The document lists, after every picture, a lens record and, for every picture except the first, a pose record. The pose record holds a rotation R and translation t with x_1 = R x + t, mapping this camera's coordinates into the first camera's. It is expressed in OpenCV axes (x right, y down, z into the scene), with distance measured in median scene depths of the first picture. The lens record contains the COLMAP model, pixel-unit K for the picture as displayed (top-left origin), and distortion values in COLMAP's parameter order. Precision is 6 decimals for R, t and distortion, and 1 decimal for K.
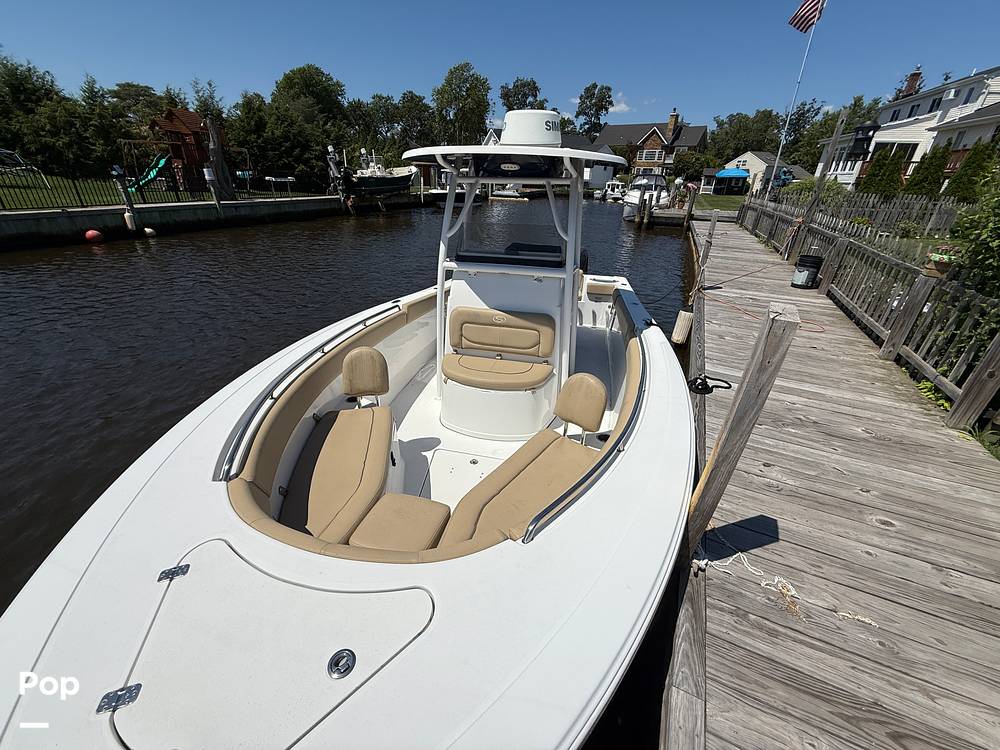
lens RADIAL K [[399.0, 0, 498.1], [0, 399.0, 377.3], [0, 0, 1]] dist [0.002233, 0.000077]
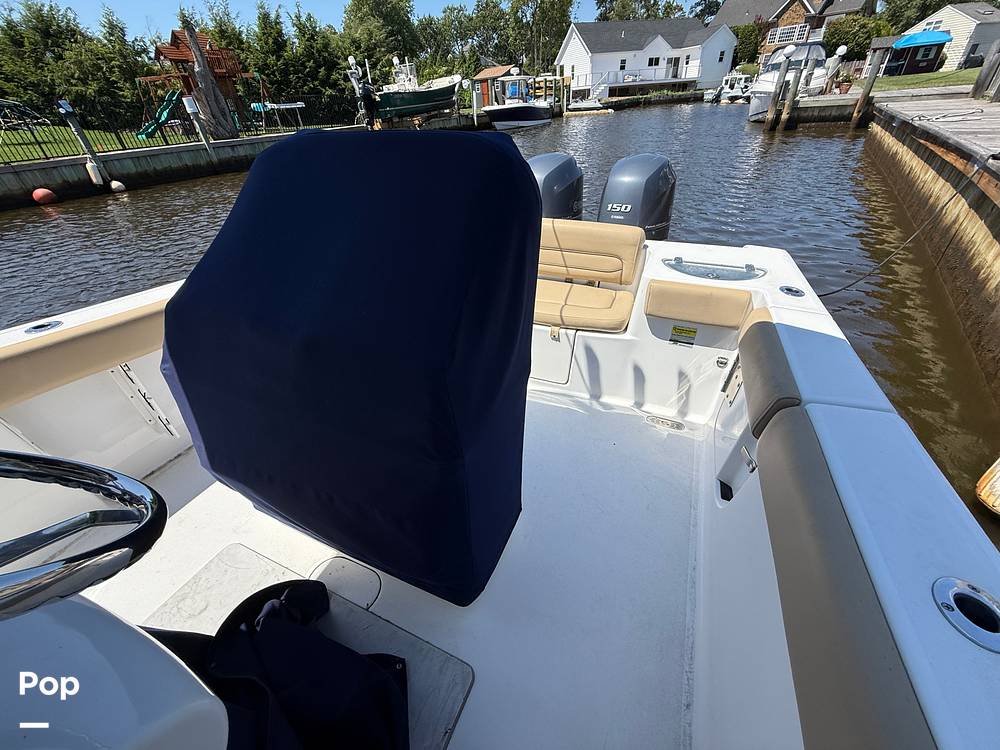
lens RADIAL K [[399.0, 0, 498.1], [0, 399.0, 377.3], [0, 0, 1]] dist [0.002233, 0.000077]
pose [[0.979196, 0.029152, -0.200814, 0.045413], [-0.000367, 0.989879, 0.141912, -0.053631], [0.202918, -0.138886, 0.969296, 0.183185]]
